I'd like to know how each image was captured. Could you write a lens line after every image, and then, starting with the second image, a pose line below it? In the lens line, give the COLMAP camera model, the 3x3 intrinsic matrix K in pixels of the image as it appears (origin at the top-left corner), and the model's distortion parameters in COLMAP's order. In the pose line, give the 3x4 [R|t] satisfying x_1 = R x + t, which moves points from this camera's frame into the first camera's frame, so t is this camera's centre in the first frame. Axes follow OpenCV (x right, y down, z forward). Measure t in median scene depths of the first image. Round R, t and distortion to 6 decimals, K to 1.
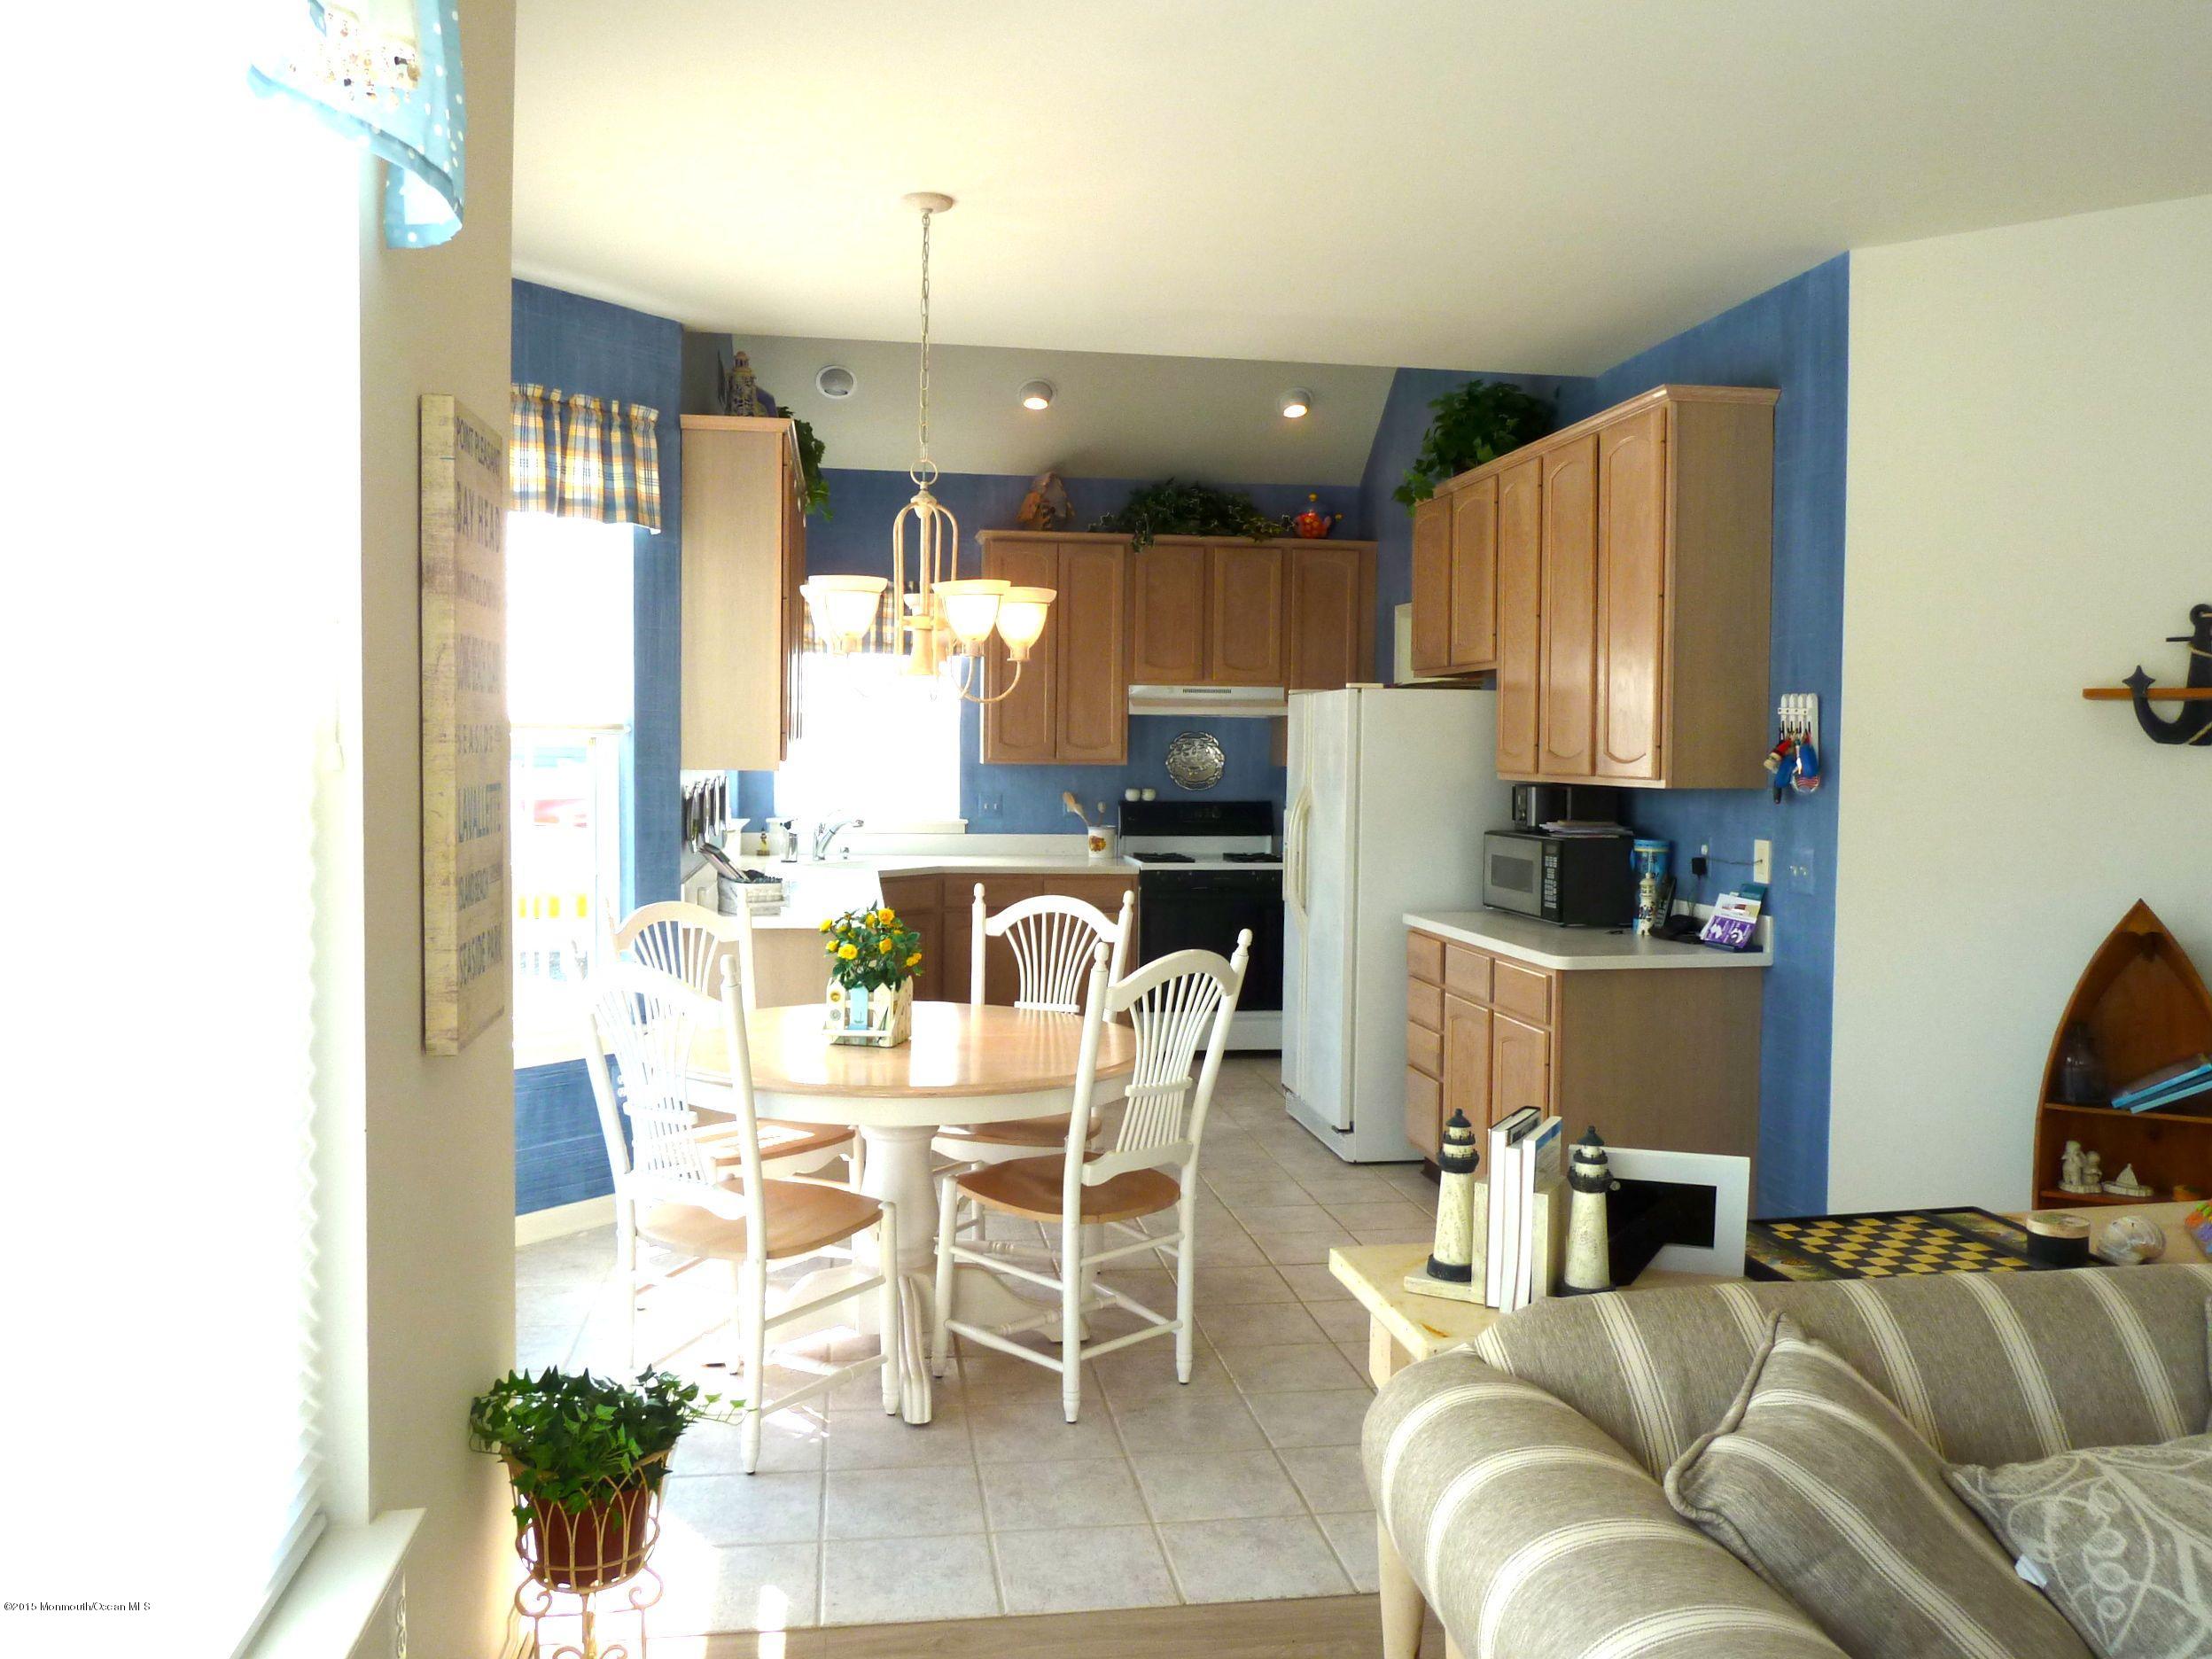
lens RADIAL K [[1652.2, 0, 1100.7], [0, 1652.2, 840.6], [0, 0, 1]] dist [-0.031121, 0.003058]
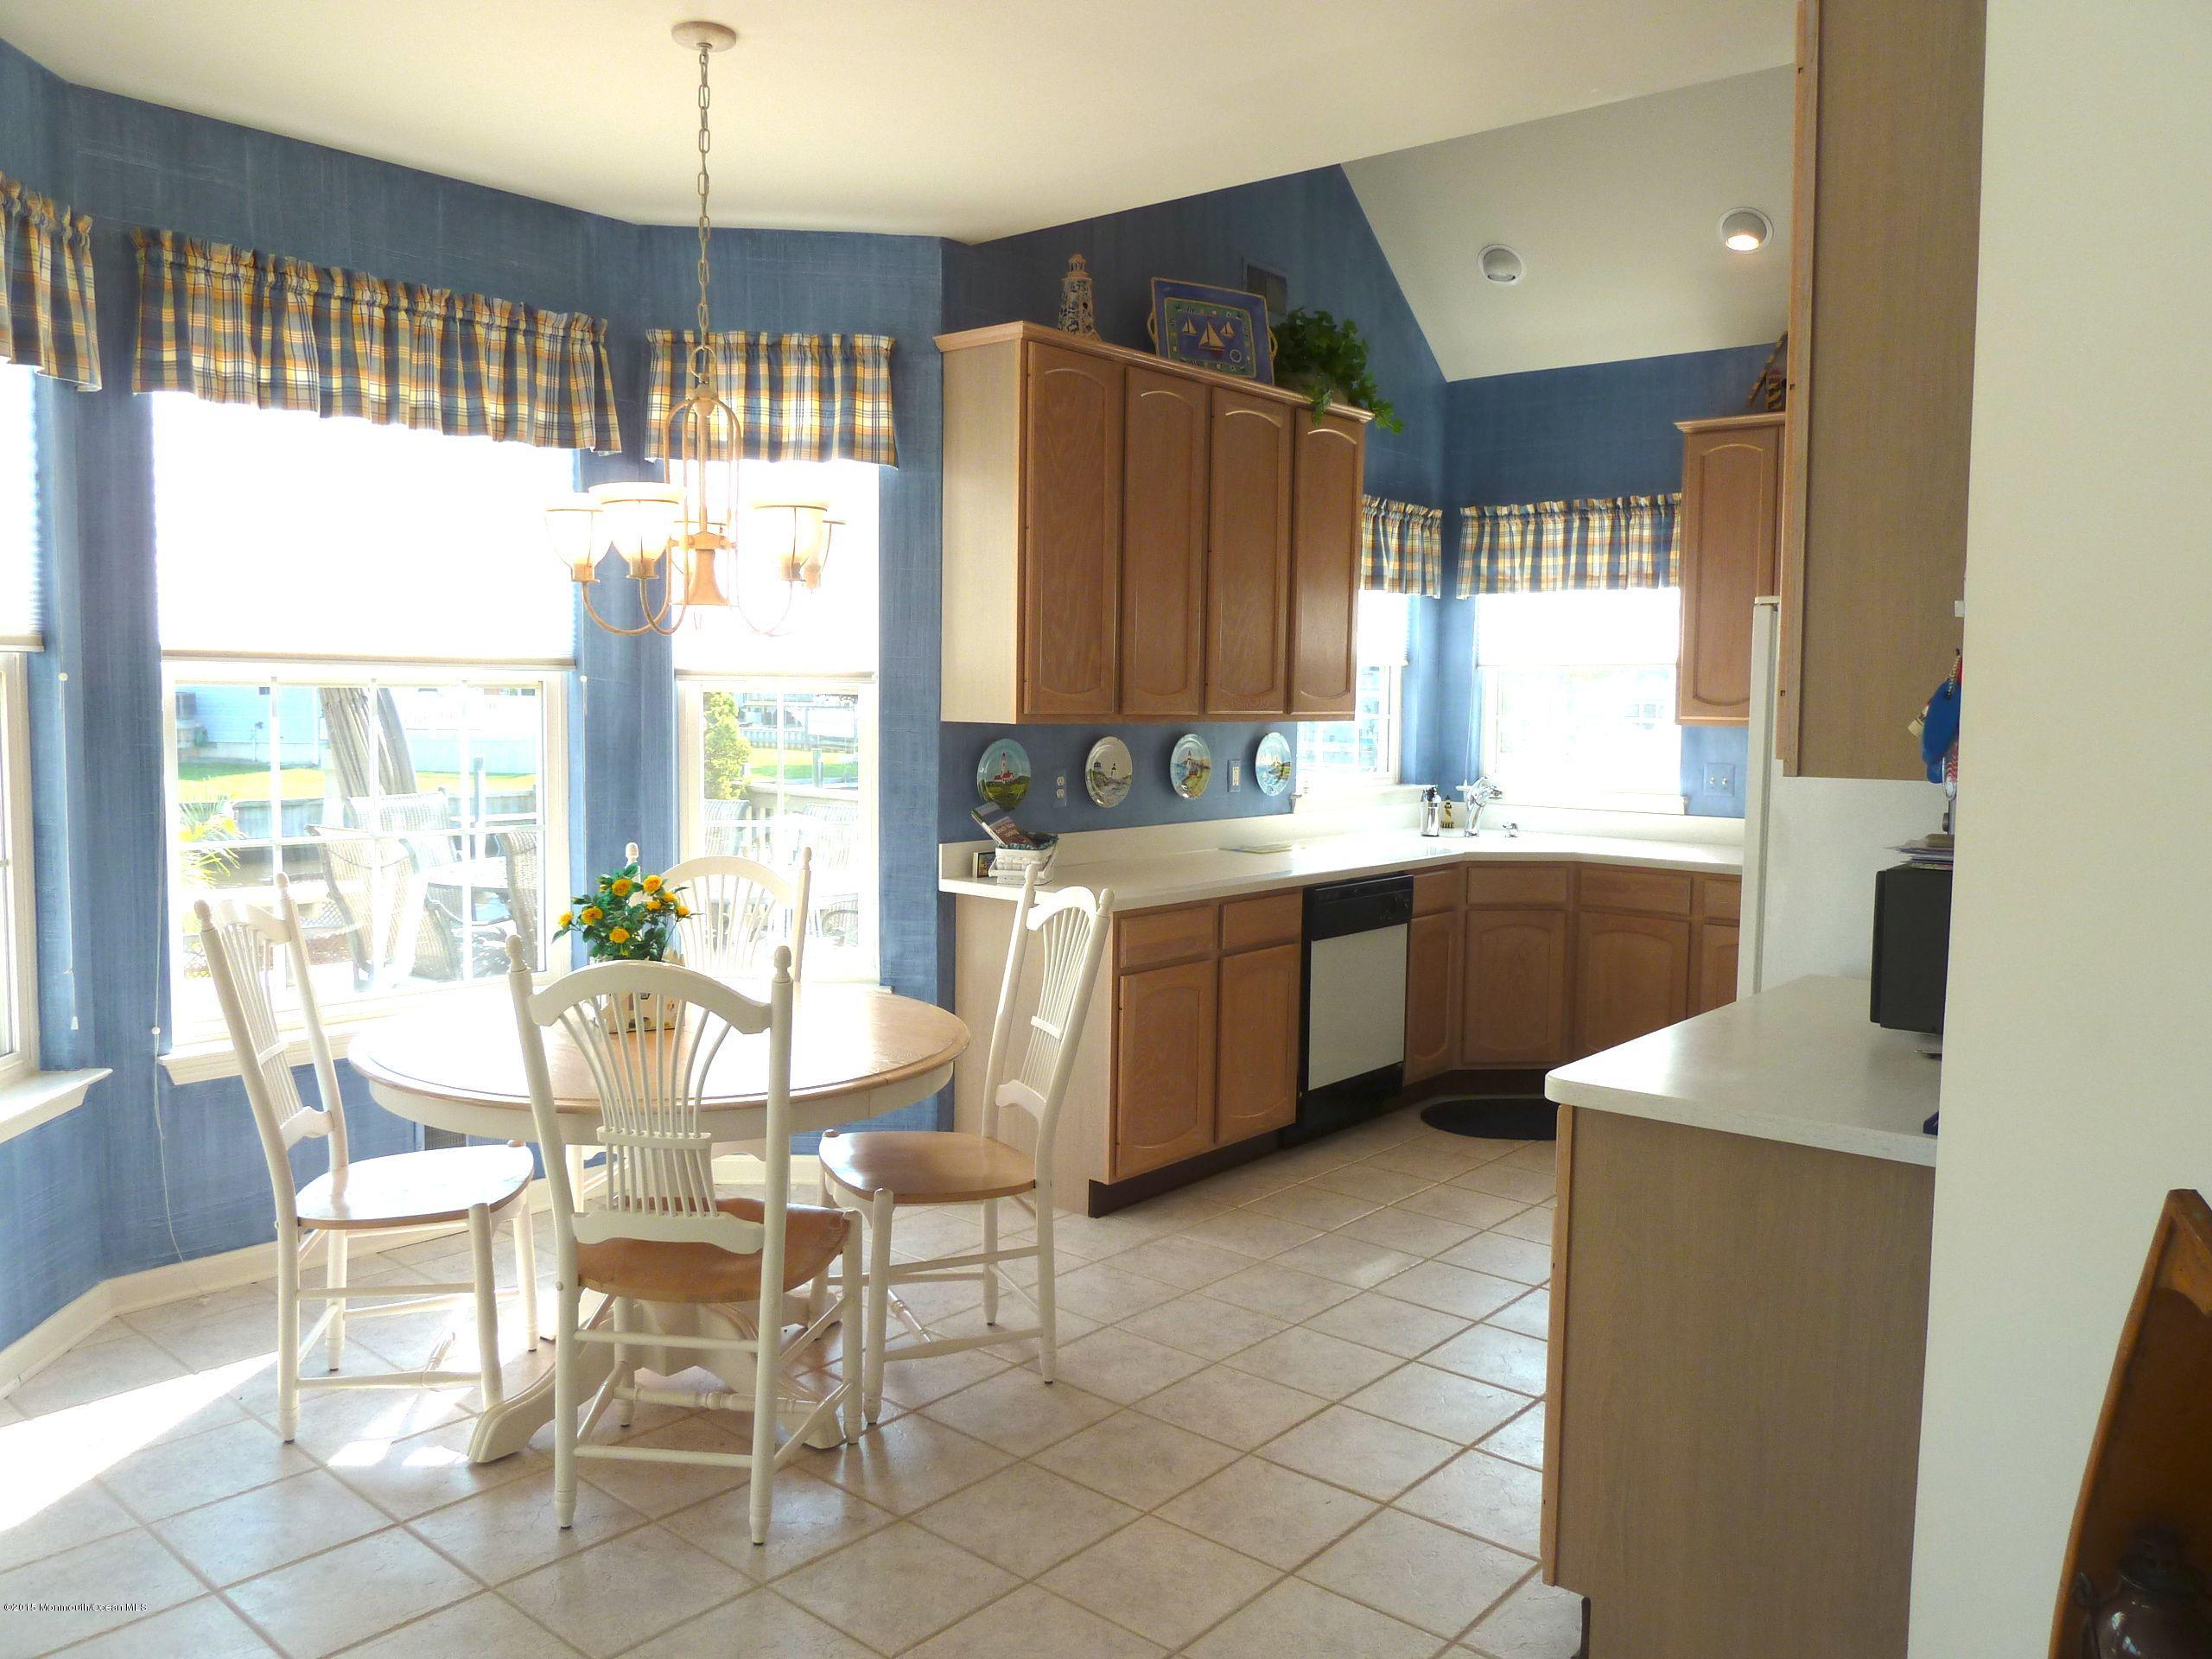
lens RADIAL K [[1652.2, 0, 1114.8], [0, 1652.2, 816.7], [0, 0, 1]] dist [-0.031121, 0.003058]
pose [[0.671293, 0.055030, -0.739146, 0.508640], [-0.049206, 0.998349, 0.029639, -0.021676], [0.739557, 0.016474, 0.672893, 0.452288]]
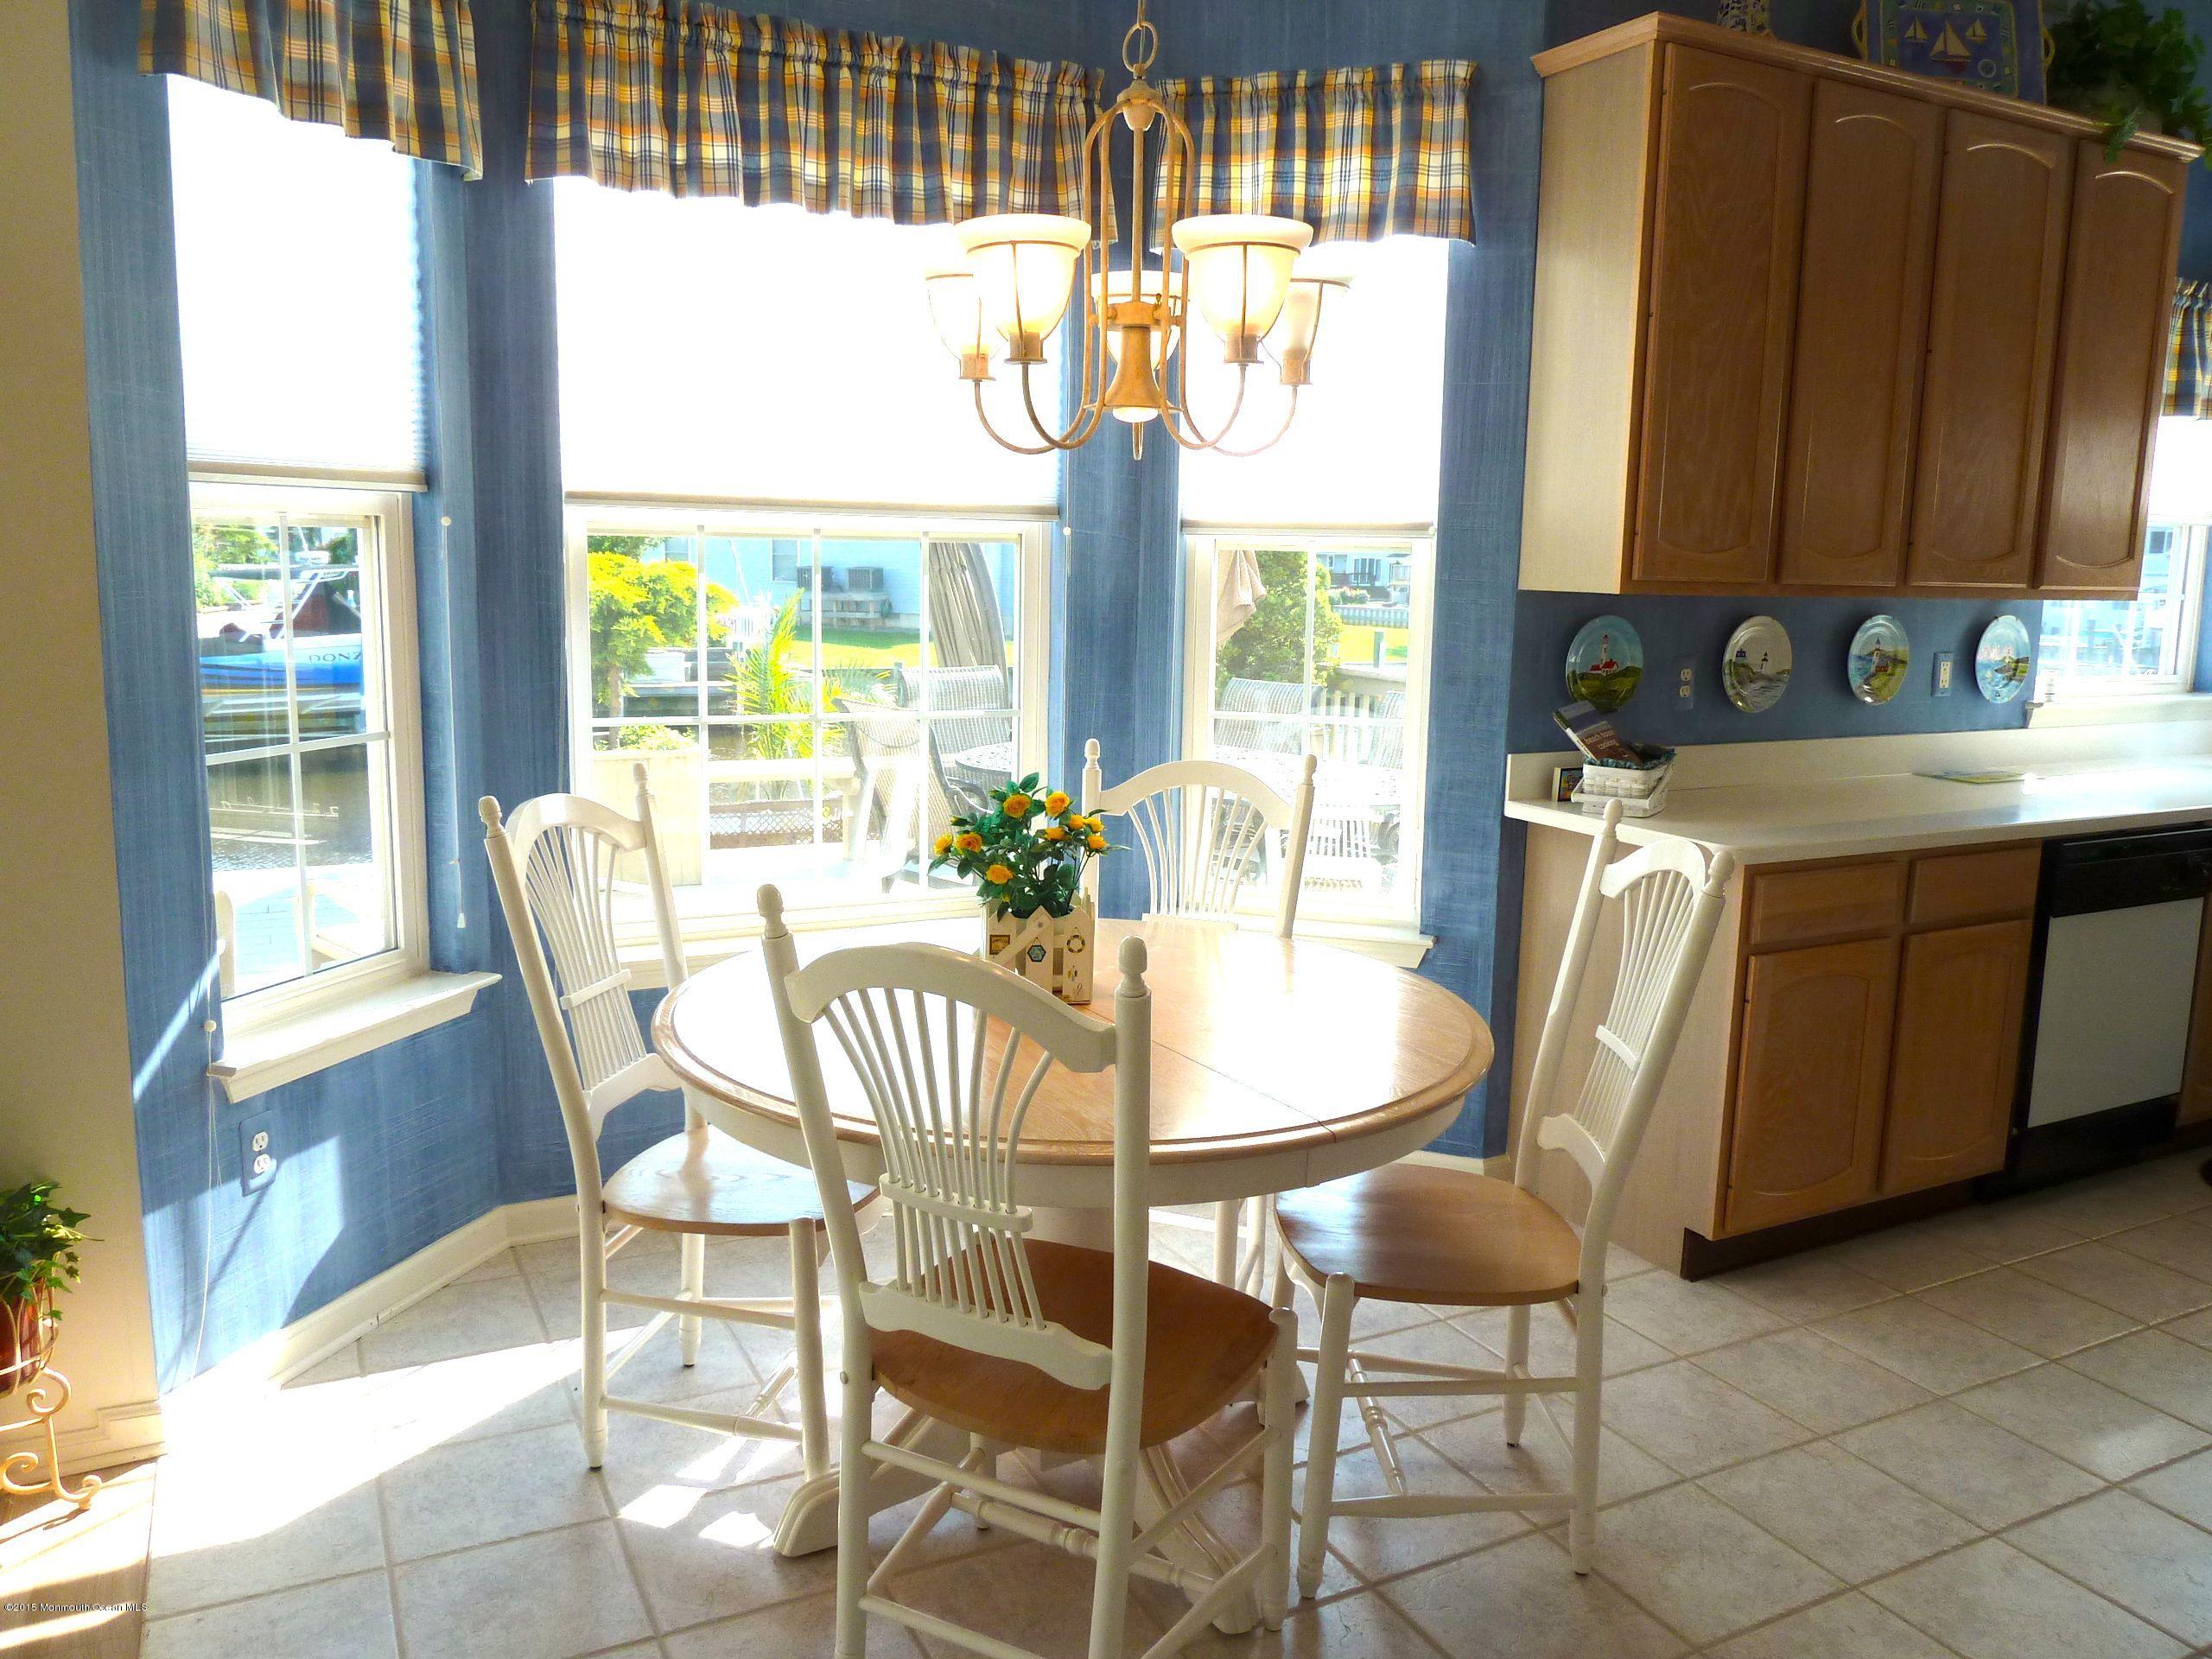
lens RADIAL K [[1652.2, 0, 1105.0], [0, 1652.2, 823.9], [0, 0, 1]] dist [-0.031121, 0.003058]
pose [[0.337263, 0.143678, -0.930382, 0.350326], [-0.068285, 0.989415, 0.128041, -0.022325], [0.938931, 0.020348, 0.343504, 0.607747]]
